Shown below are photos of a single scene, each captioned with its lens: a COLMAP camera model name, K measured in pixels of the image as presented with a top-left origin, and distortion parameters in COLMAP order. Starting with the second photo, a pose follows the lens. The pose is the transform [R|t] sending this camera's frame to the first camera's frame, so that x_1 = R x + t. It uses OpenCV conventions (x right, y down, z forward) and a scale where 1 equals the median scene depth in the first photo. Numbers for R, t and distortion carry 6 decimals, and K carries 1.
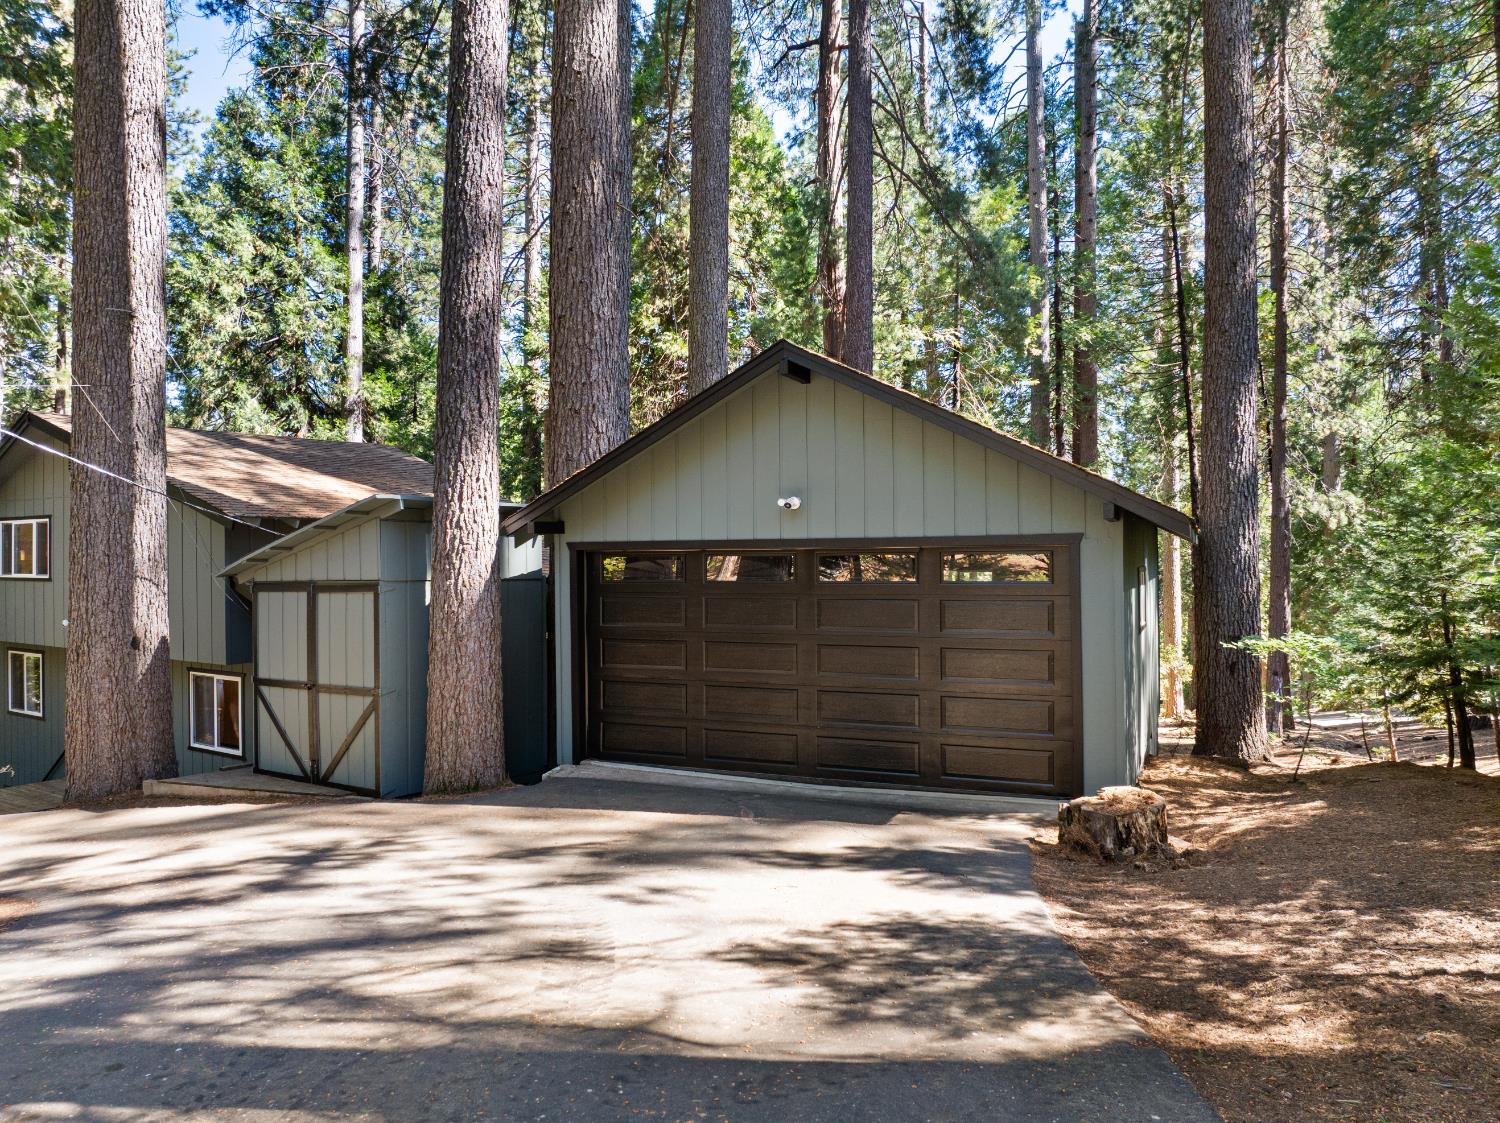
lens RADIAL K [[1038.6, 0, 750.0], [0, 1038.6, 561.5], [0, 0, 1]] dist [-0.049185, -0.000941]
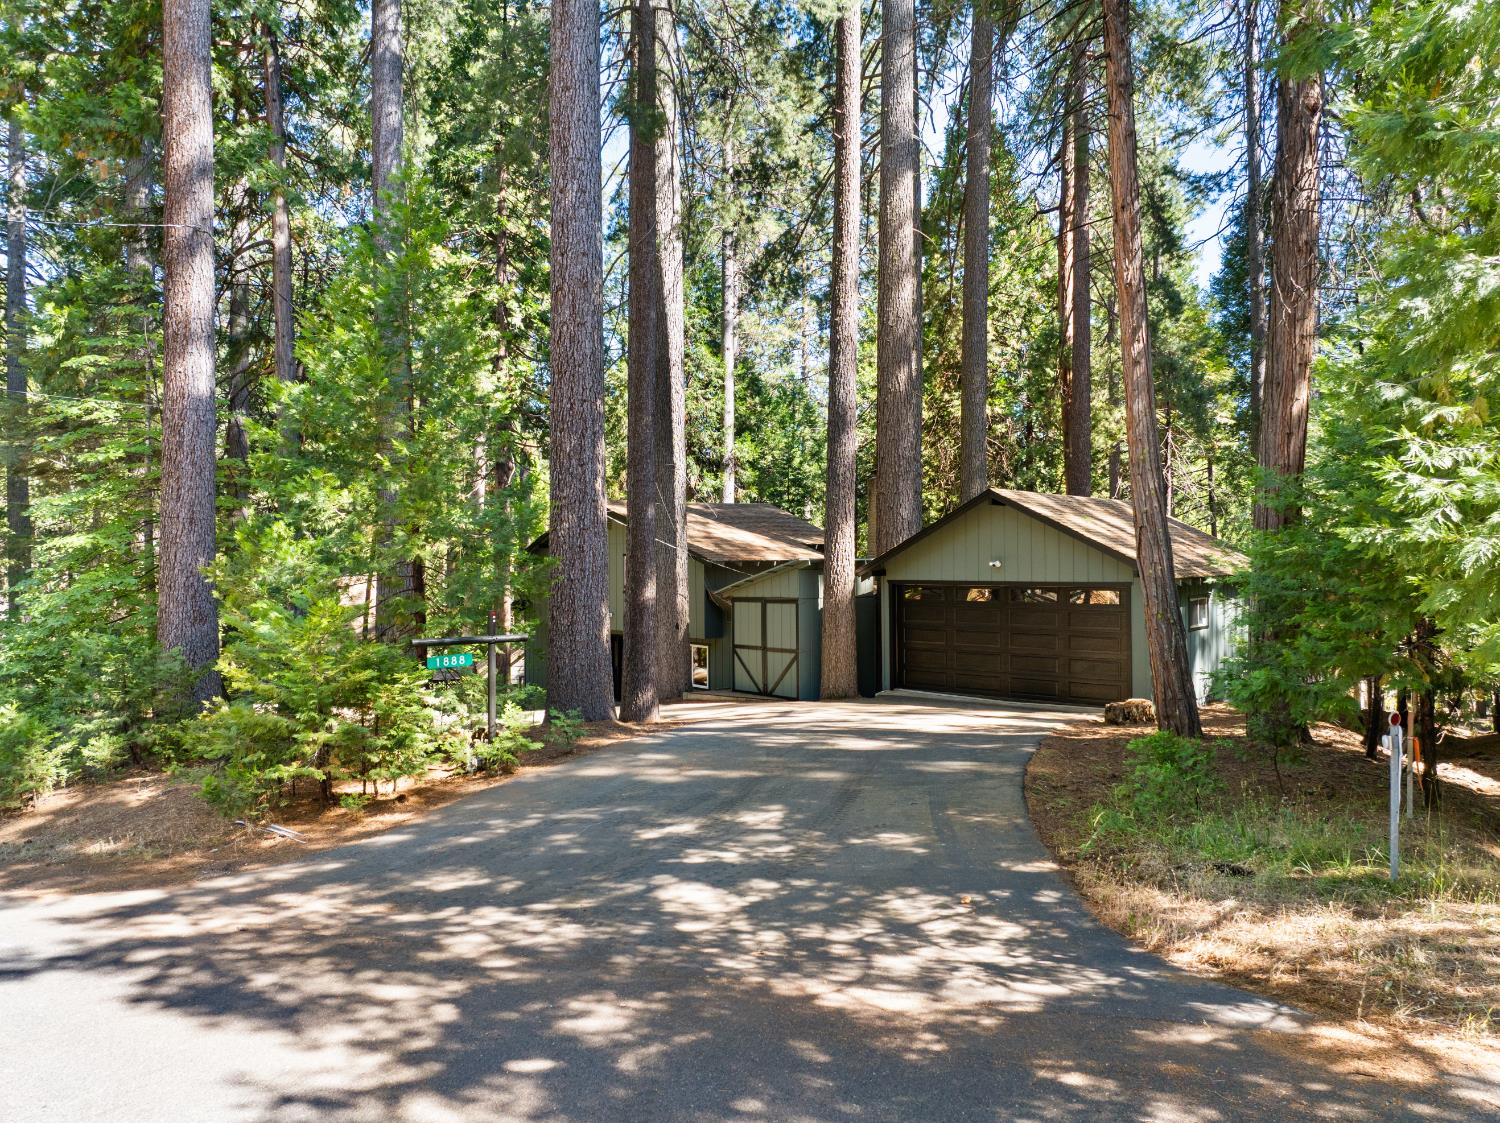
lens RADIAL K [[1038.6, 0, 750.0], [0, 1038.6, 561.5], [0, 0, 1]] dist [-0.049185, -0.000941]
pose [[0.957574, 0.002935, -0.288171, 0.139243], [-0.001464, 0.999985, 0.005320, -0.060557], [0.288182, -0.004672, 0.957564, -0.948687]]
